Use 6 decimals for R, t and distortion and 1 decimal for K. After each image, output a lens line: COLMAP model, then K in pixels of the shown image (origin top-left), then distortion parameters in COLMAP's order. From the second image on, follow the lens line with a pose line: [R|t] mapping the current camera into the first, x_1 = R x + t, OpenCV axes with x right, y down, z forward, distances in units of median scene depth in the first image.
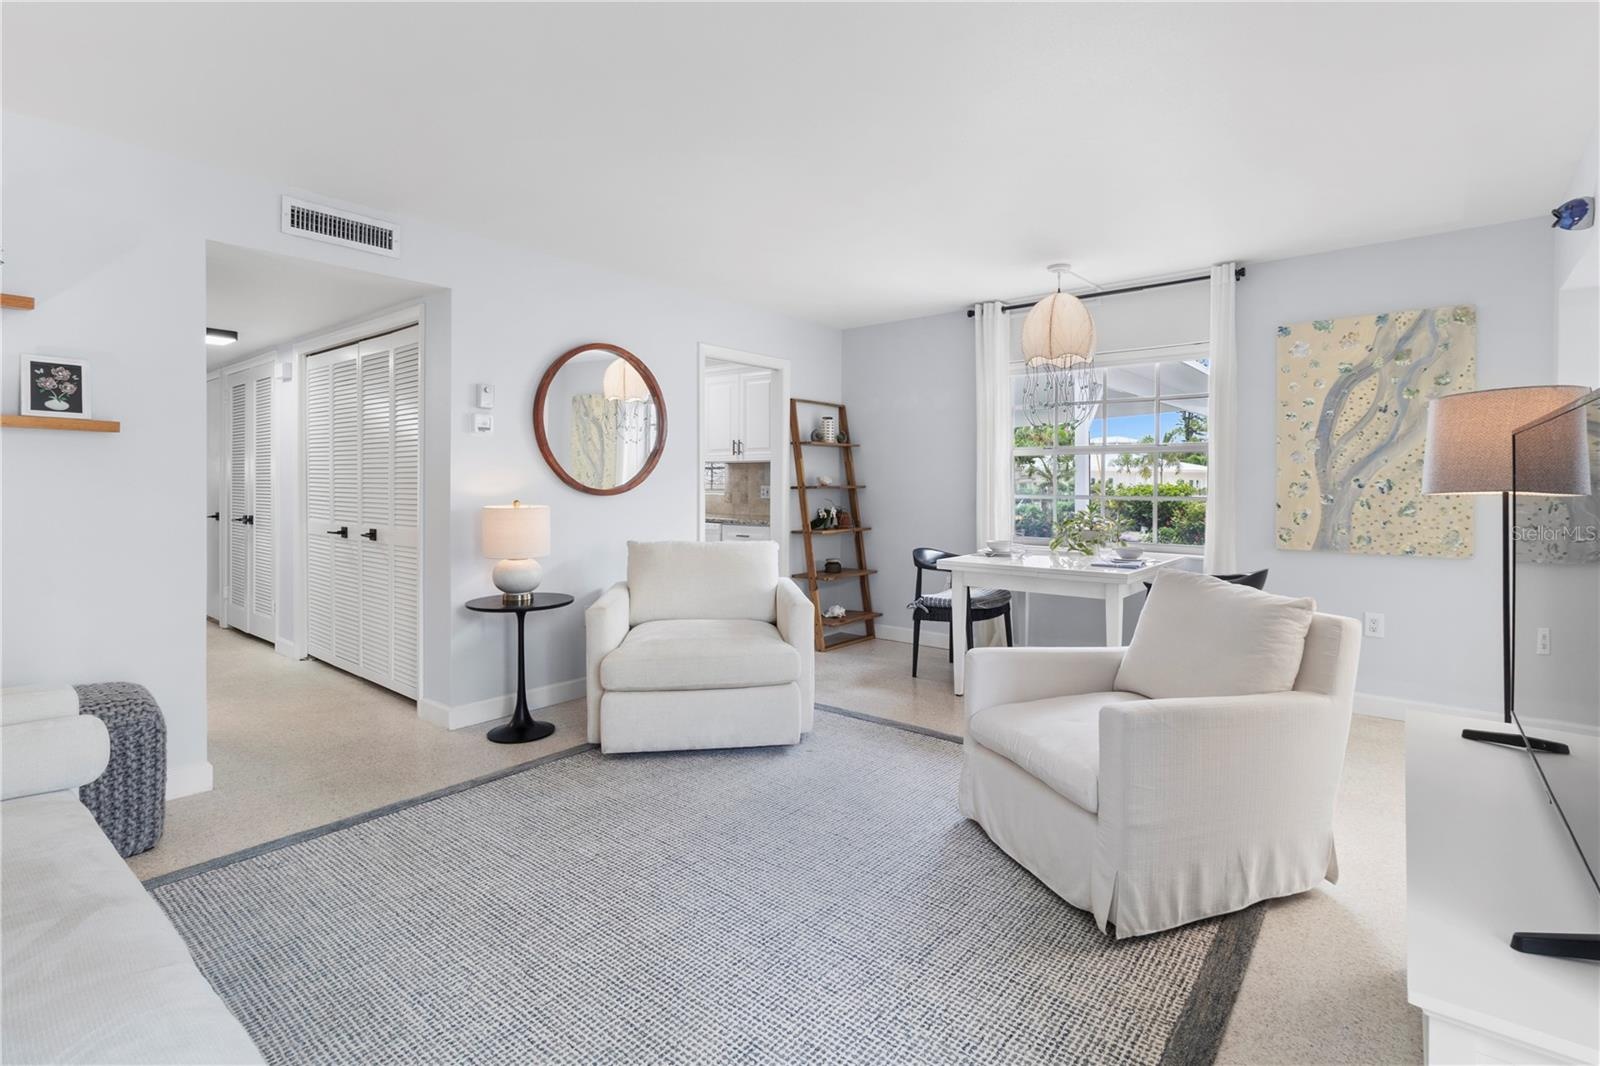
lens RADIAL K [[747.2, 0, 837.4], [0, 747.2, 486.7], [0, 0, 1]] dist [0.000747, 0.000473]
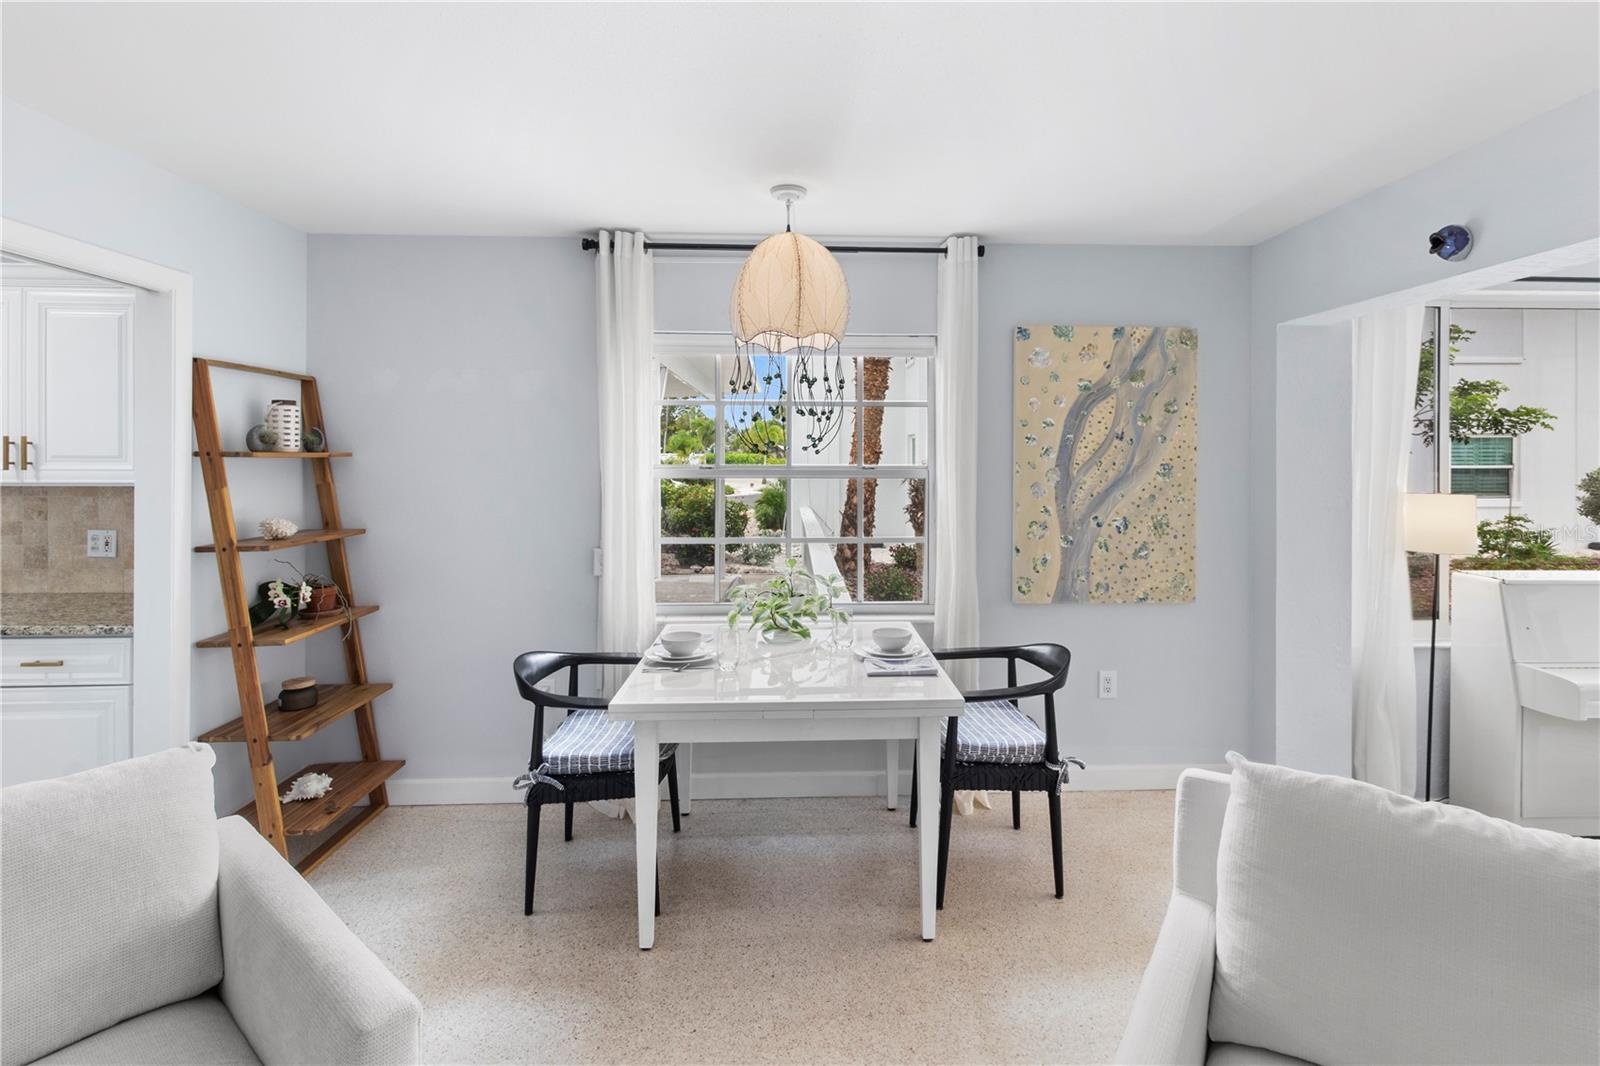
lens RADIAL K [[754.9, 0, 822.7], [0, 754.9, 458.3], [0, 0, 1]] dist [-0.000868, 0.000221]
pose [[0.757606, 0.000320, 0.652712, -0.099152], [0.002576, 0.999991, -0.003480, -0.072087], [-0.652707, 0.004318, 0.757598, 0.533248]]
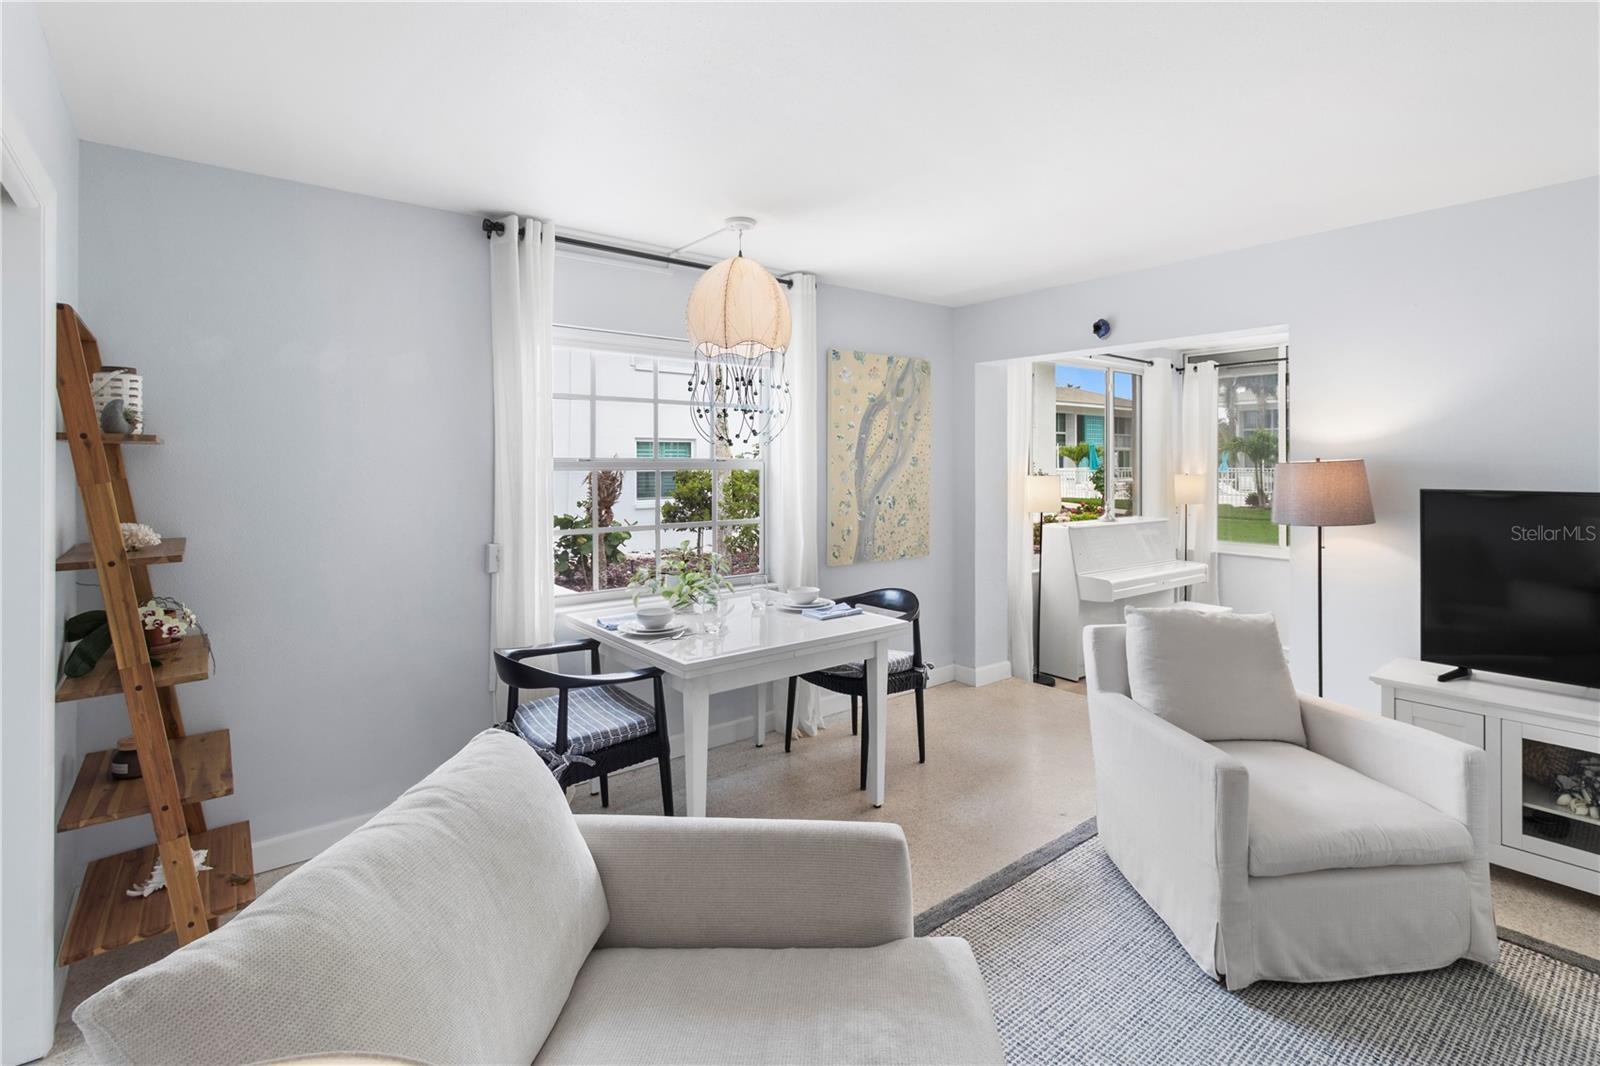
lens RADIAL K [[754.9, 0, 822.7], [0, 754.9, 458.3], [0, 0, 1]] dist [-0.000868, 0.000221]
pose [[0.220948, 0.004569, 0.975275, -0.432329], [0.005917, 0.999964, -0.006025, -0.059858], [-0.975268, 0.007102, 0.220913, 0.800540]]
